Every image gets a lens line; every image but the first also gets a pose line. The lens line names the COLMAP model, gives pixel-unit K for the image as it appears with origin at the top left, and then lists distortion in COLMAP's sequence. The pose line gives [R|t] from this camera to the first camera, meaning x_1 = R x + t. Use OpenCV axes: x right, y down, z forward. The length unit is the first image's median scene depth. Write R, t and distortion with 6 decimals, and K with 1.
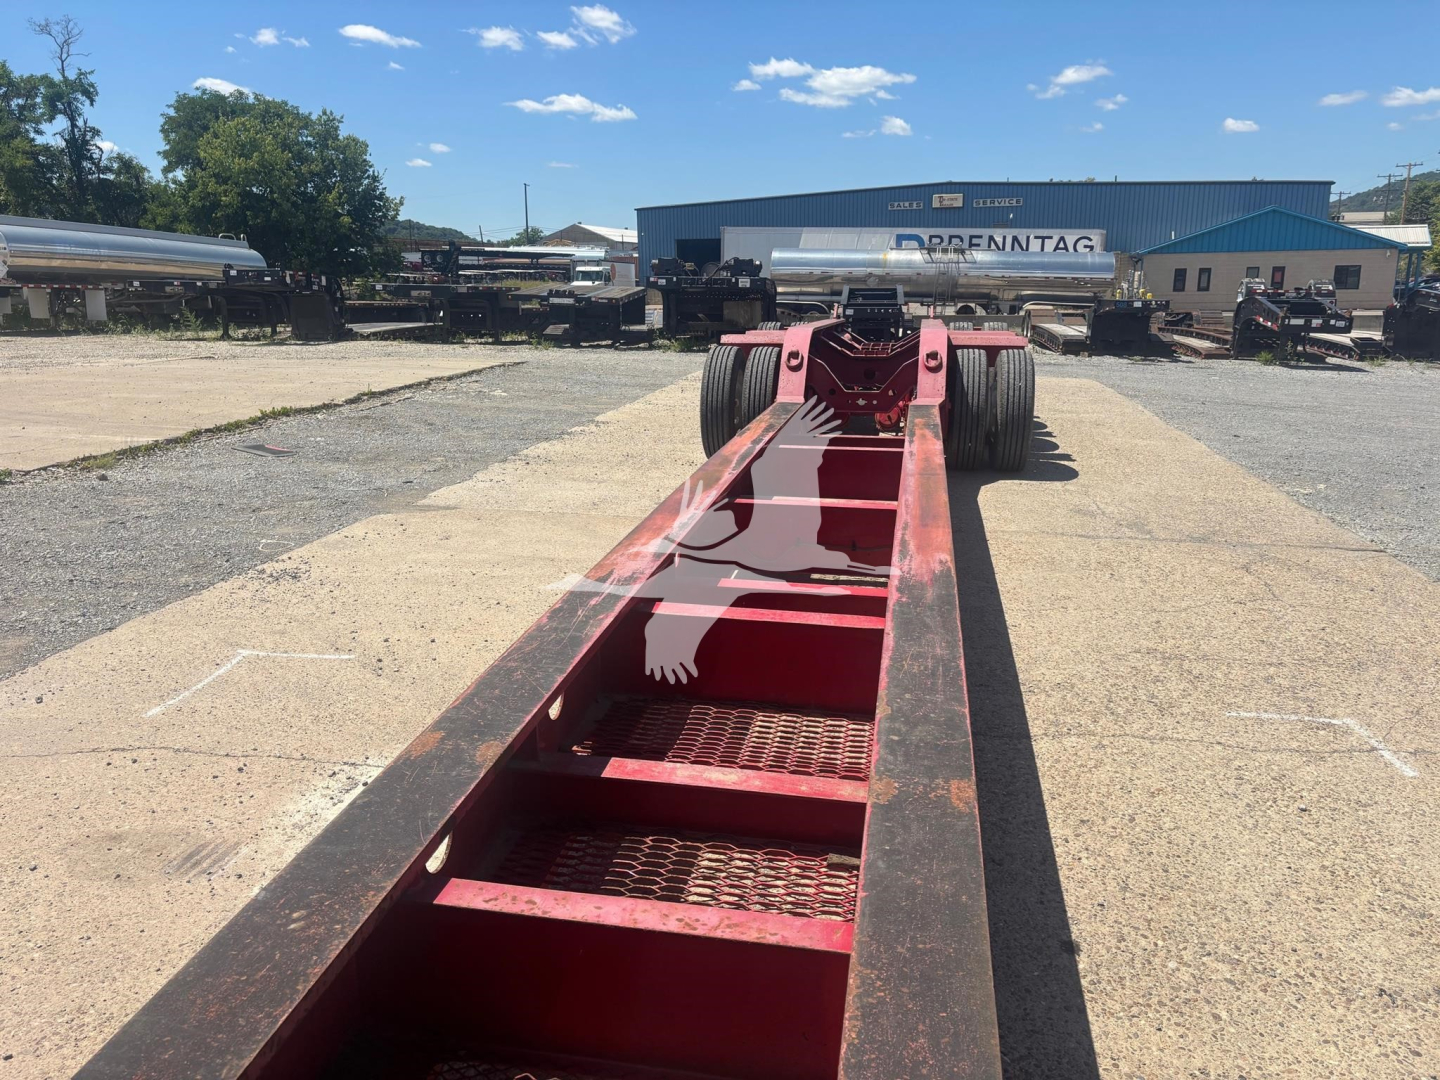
lens RADIAL K [[1082.9, 0, 696.8], [0, 1082.9, 537.1], [0, 0, 1]] dist [0.086493, -0.102557]
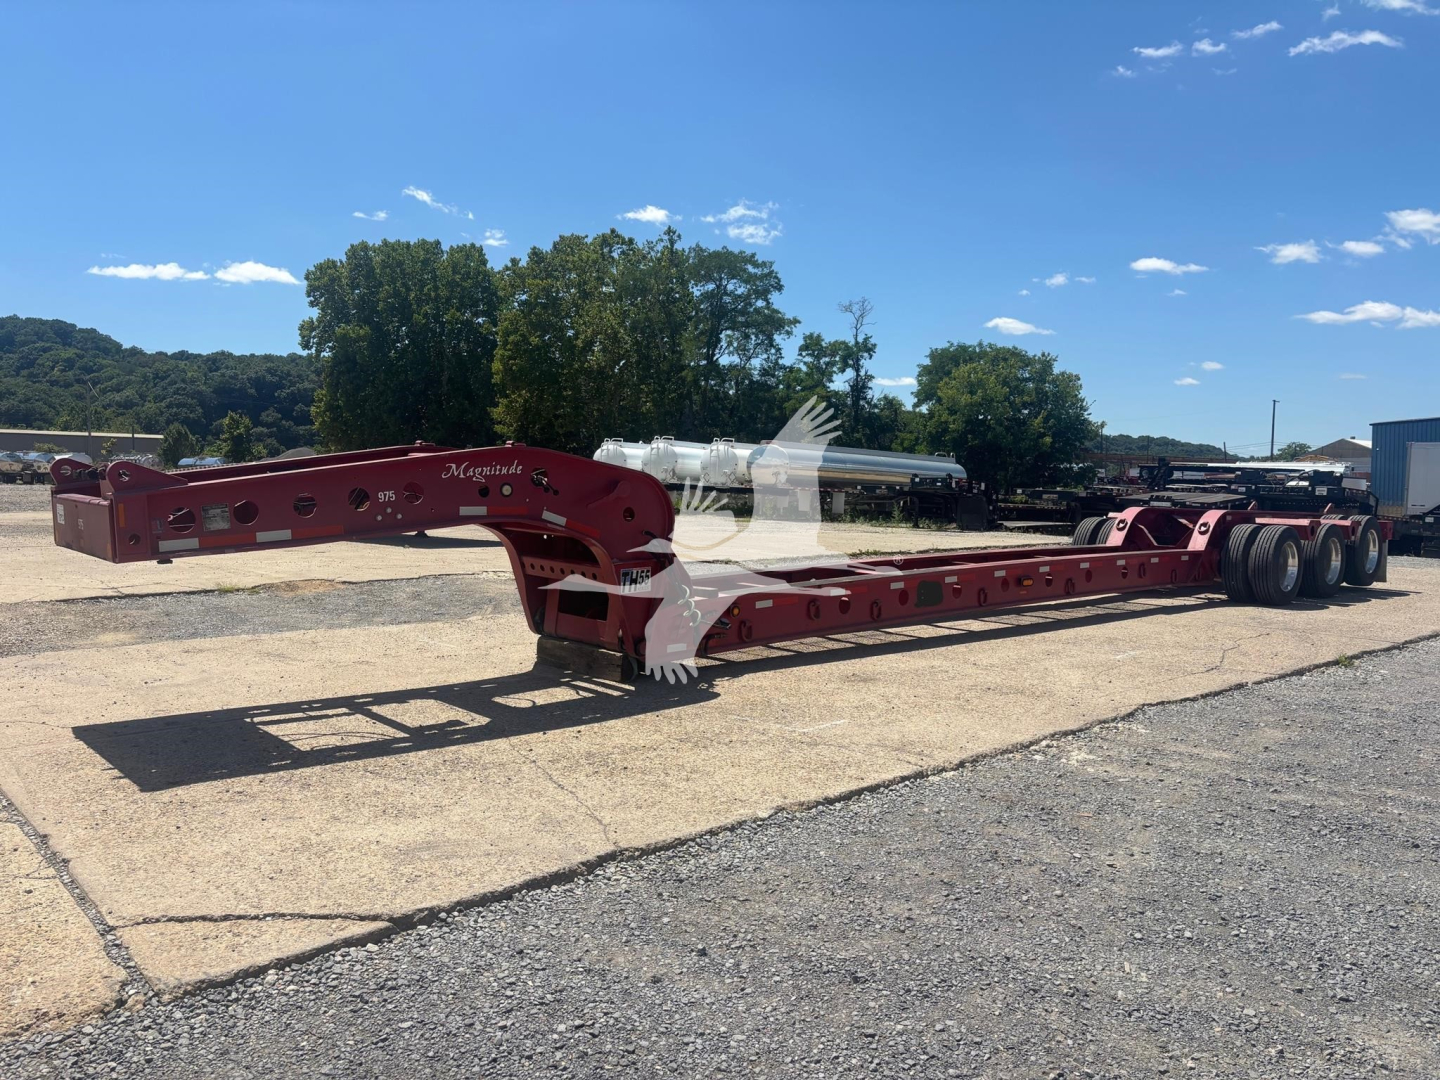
lens RADIAL K [[1085.7, 0, 717.4], [0, 1085.7, 547.0], [0, 0, 1]] dist [0.052249, -0.059052]
pose [[0.800477, 0.050244, -0.597254, 0.103272], [-0.157559, 0.979073, -0.128805, 0.030158], [0.578284, 0.197208, 0.791642, -0.110724]]
